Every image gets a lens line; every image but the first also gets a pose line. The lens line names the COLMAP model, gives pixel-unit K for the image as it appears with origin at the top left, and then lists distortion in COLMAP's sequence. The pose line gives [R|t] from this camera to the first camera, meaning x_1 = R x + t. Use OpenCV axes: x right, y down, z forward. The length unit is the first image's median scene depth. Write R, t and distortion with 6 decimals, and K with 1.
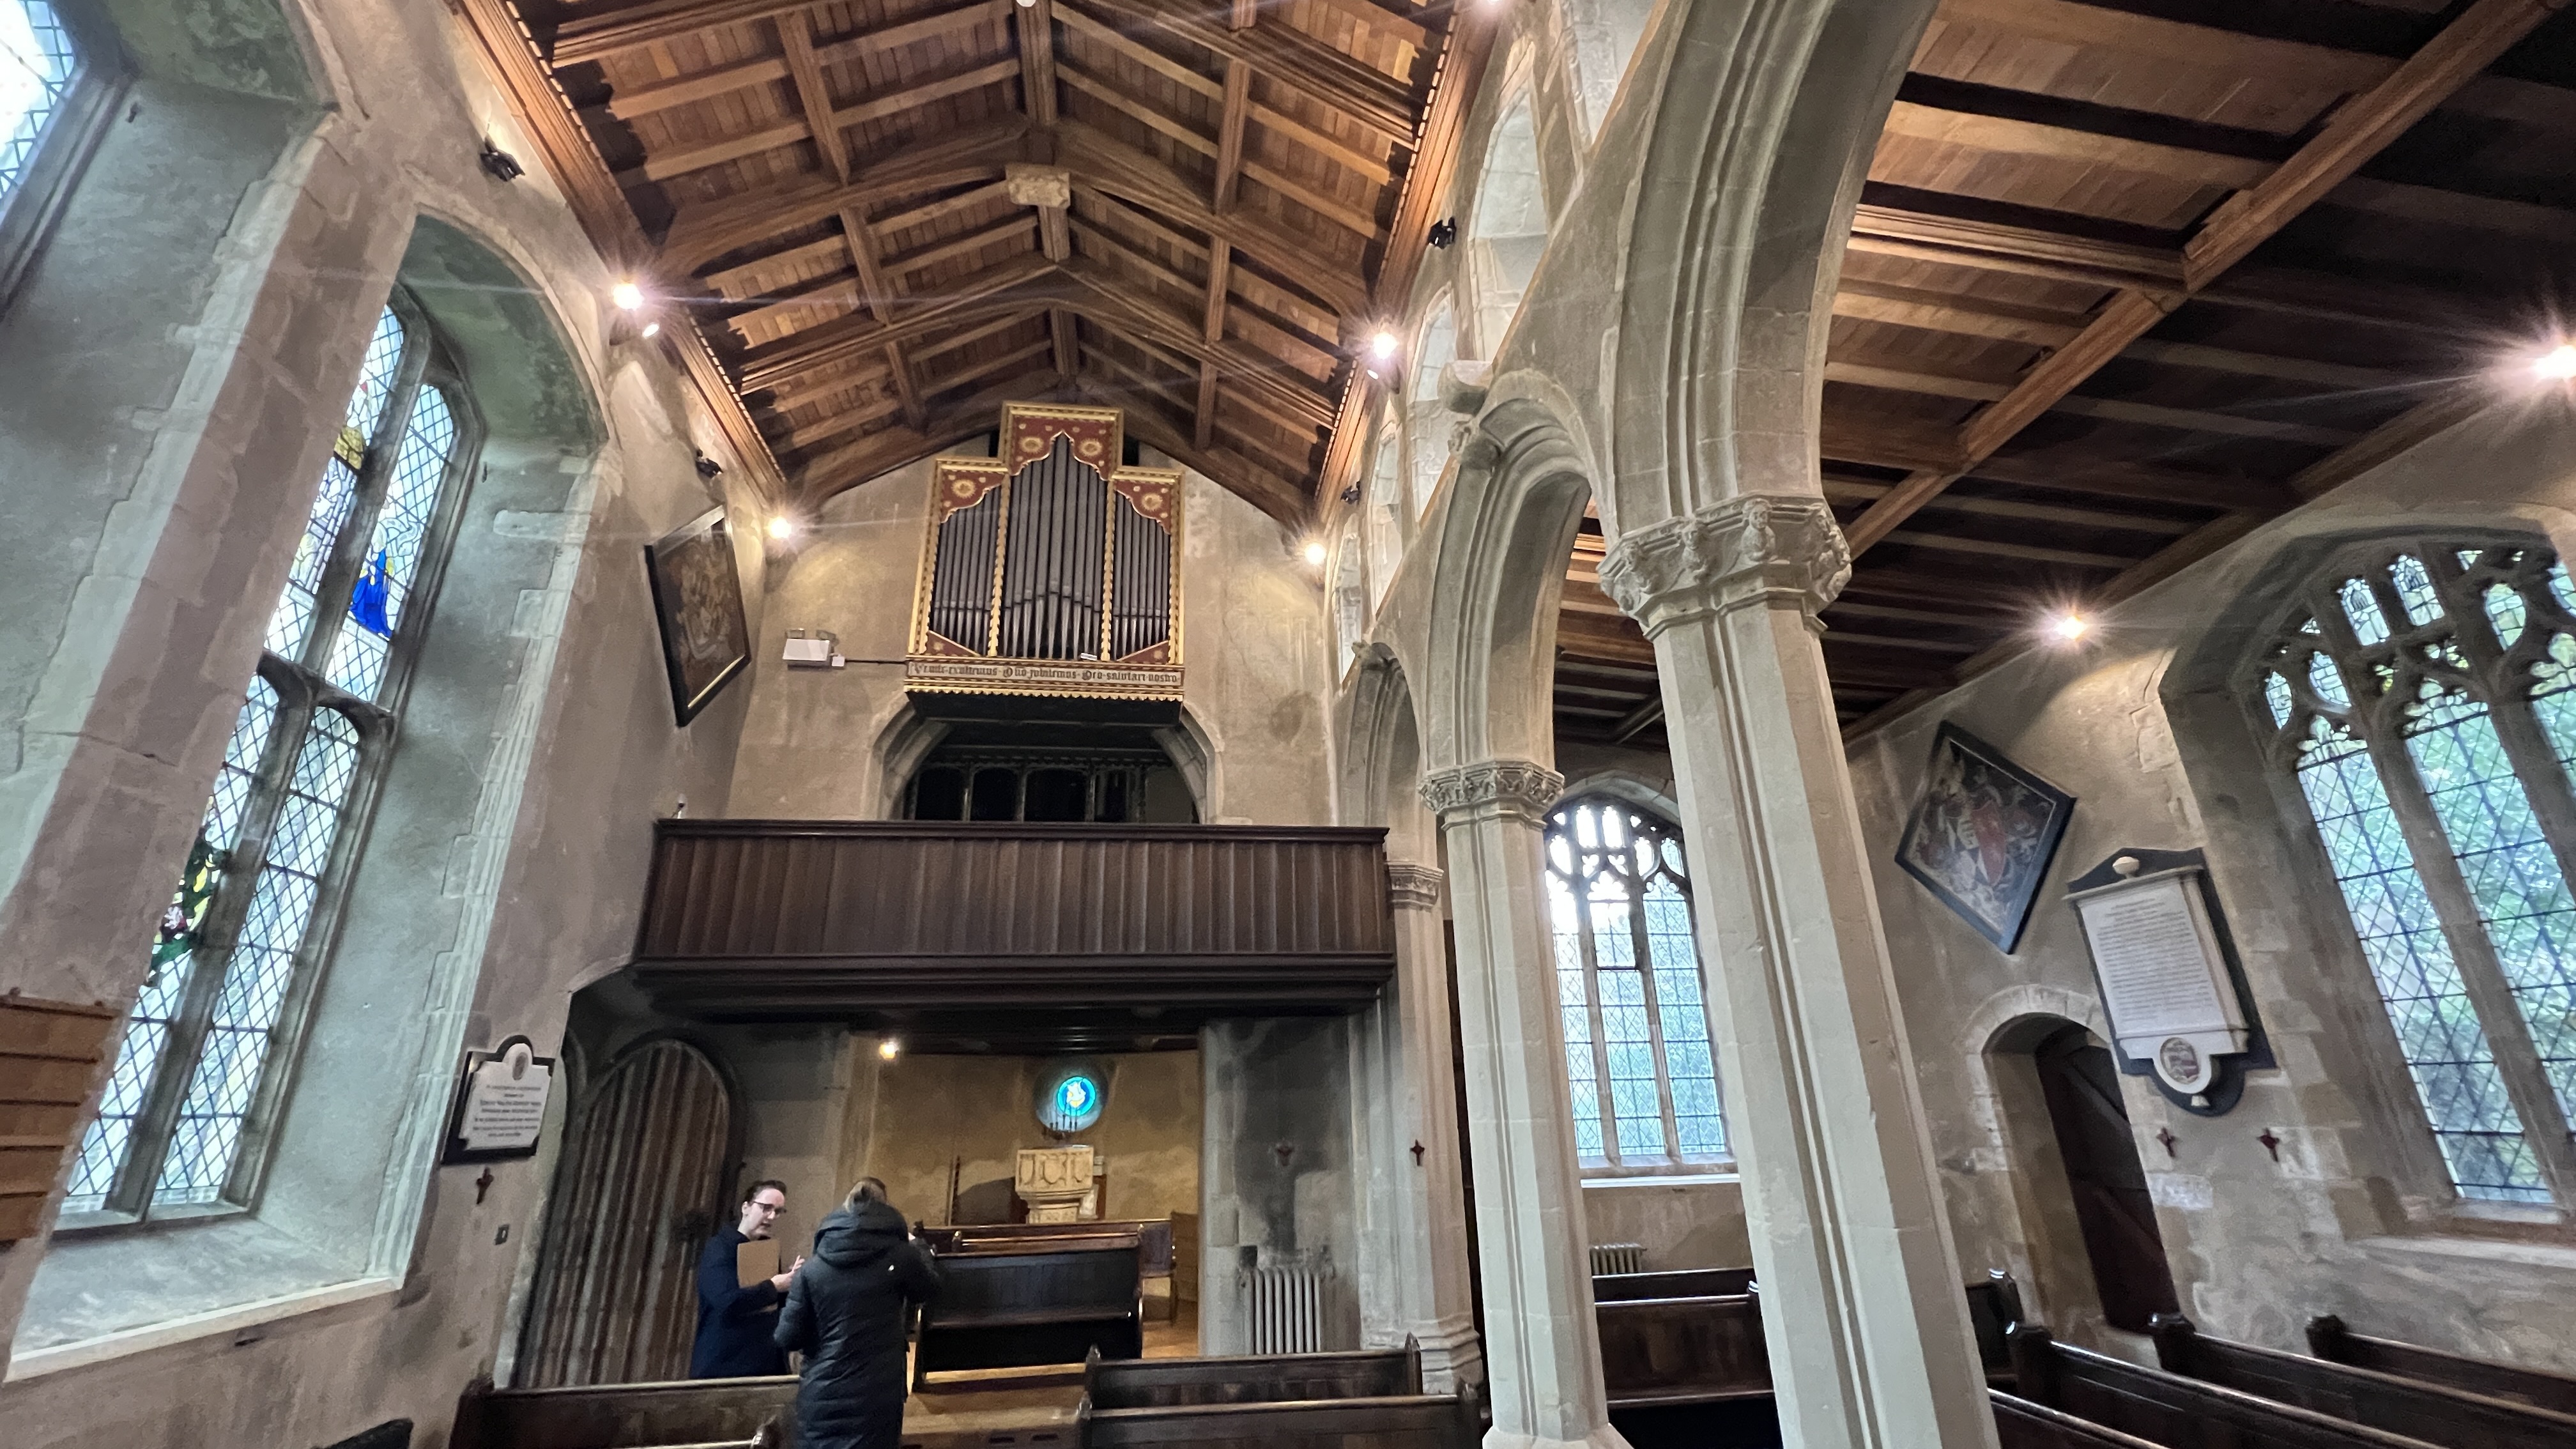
lens RADIAL K [[1021.9, 0, 1281.1], [0, 1021.9, 717.4], [0, 0, 1]] dist [0.000540, -0.000283]
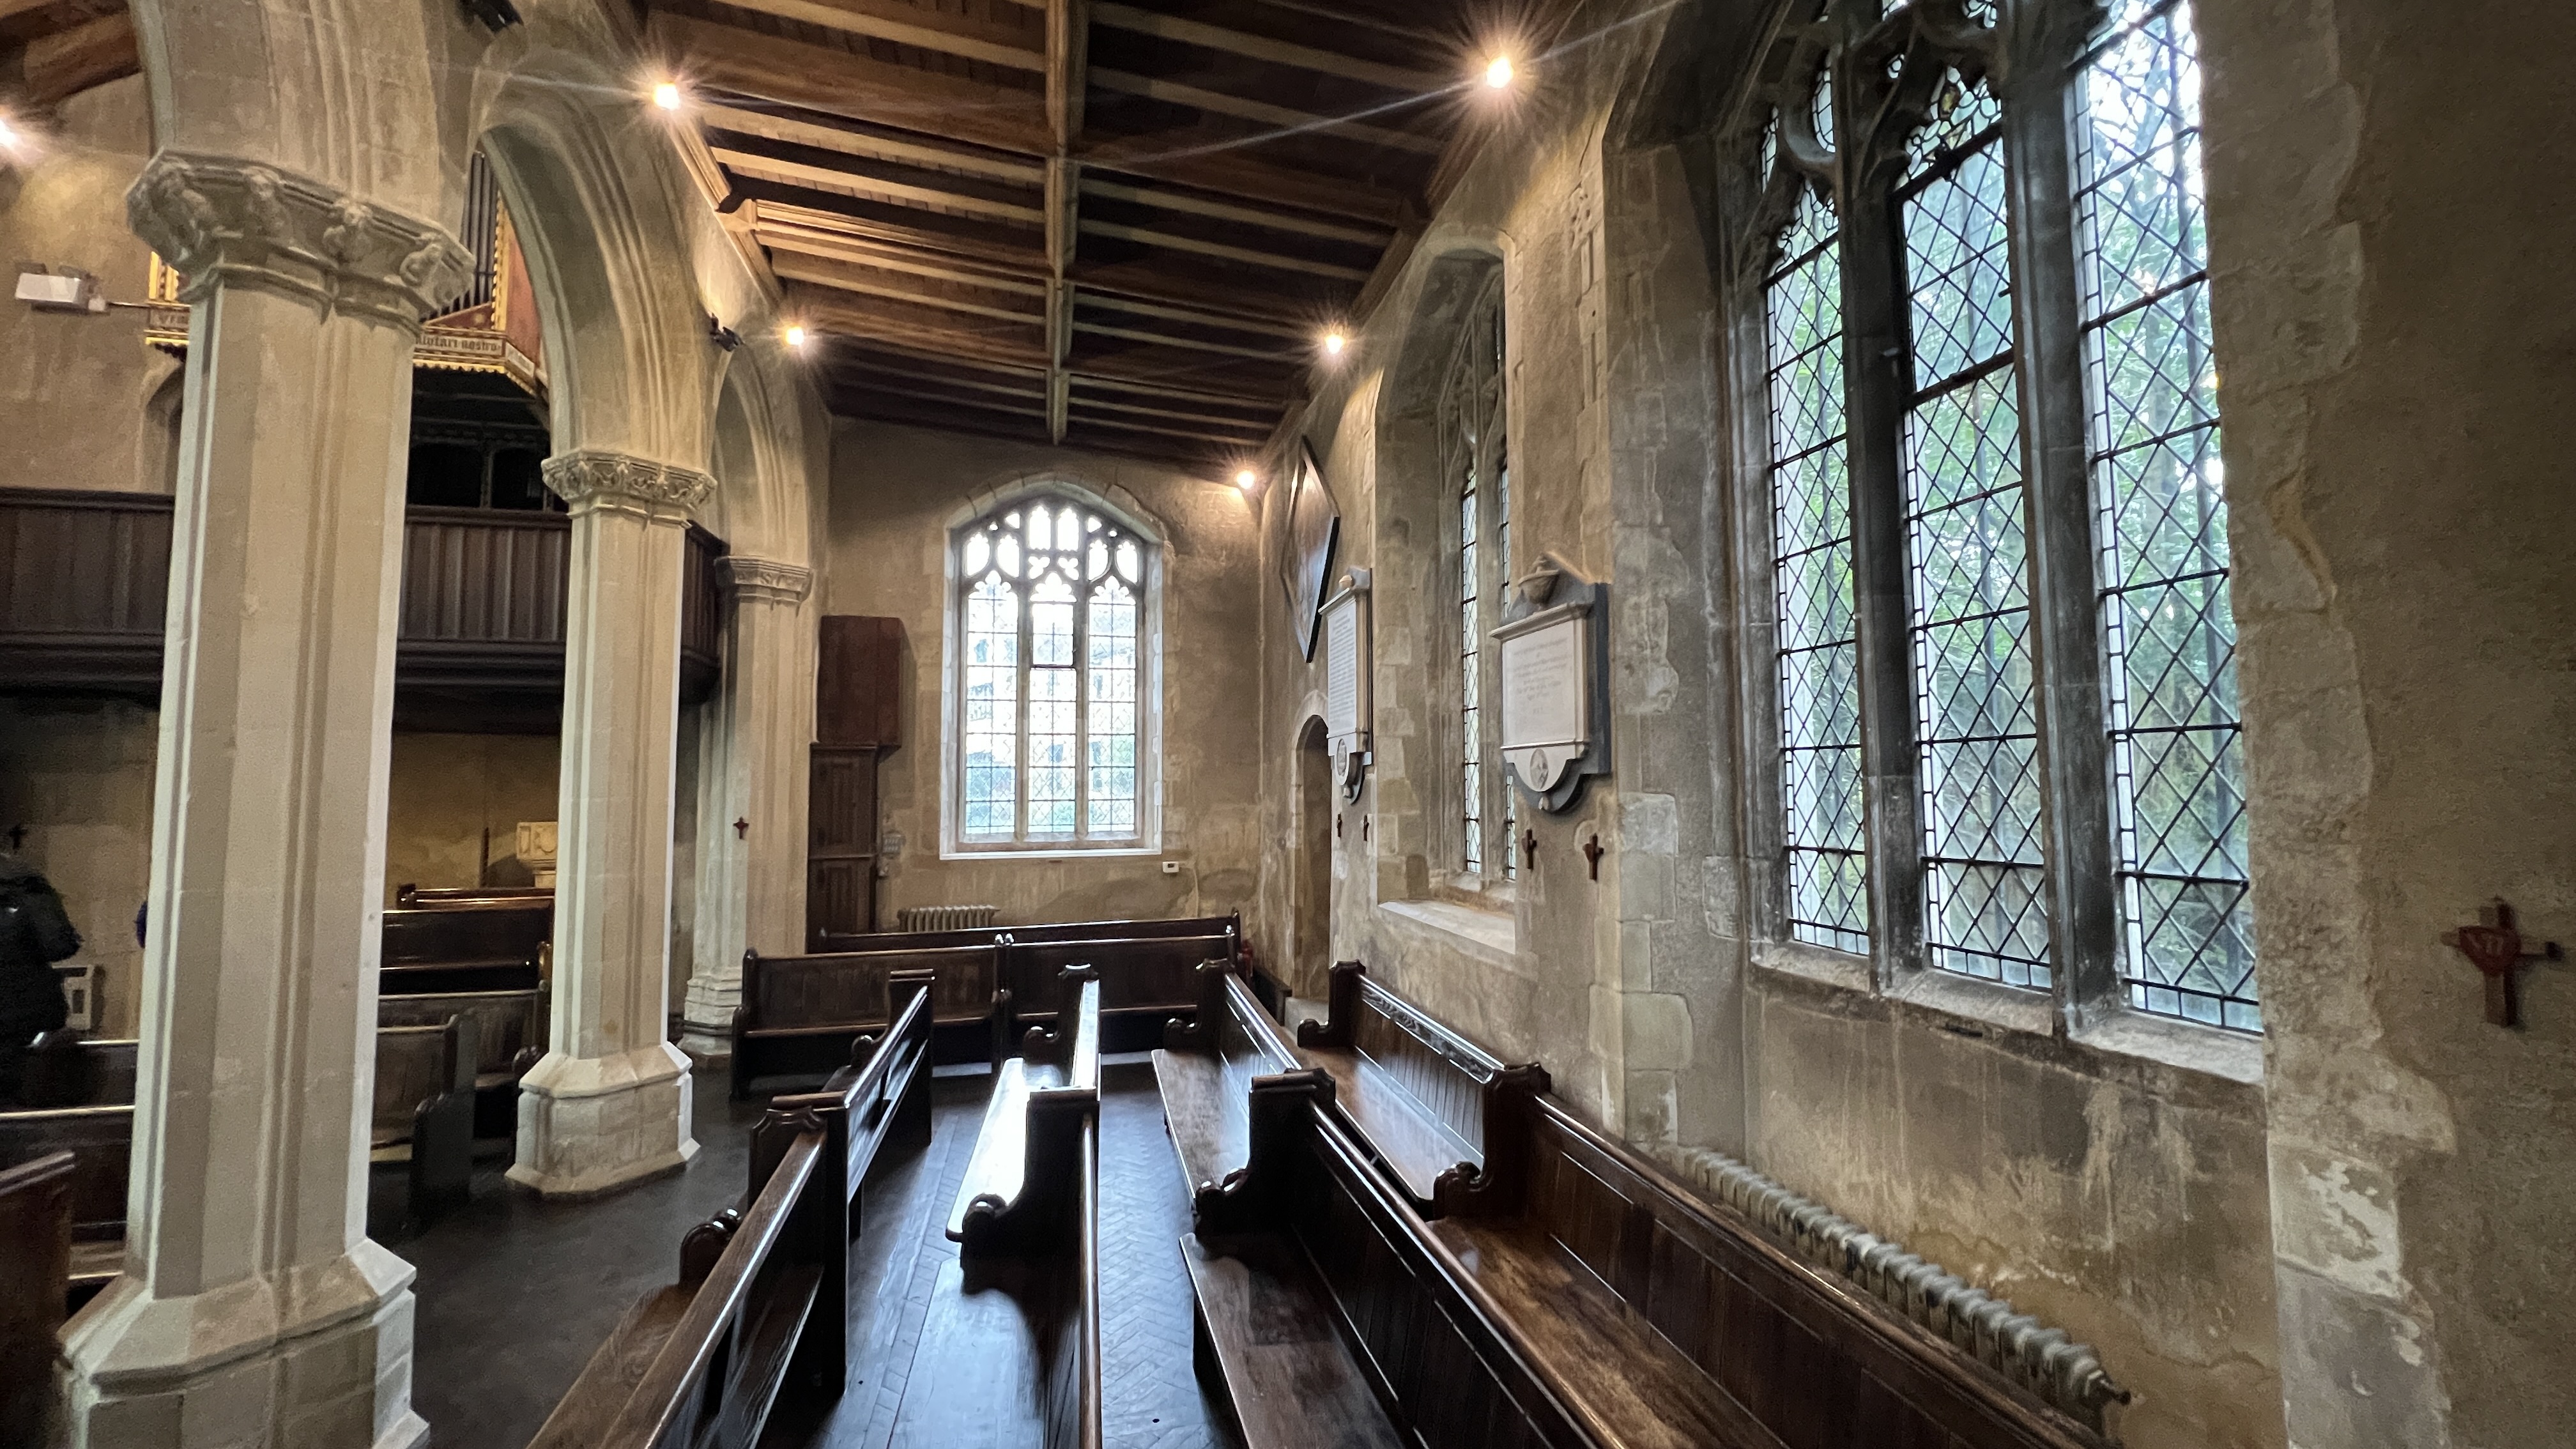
lens RADIAL K [[1021.9, 0, 1285.7], [0, 1021.9, 704.6], [0, 0, 1]] dist [0.000540, -0.000283]
pose [[0.994502, 0.022250, 0.102329, 0.511083], [-0.049783, 0.960137, 0.275062, -0.017457], [-0.092130, -0.278644, 0.955965, -0.033407]]
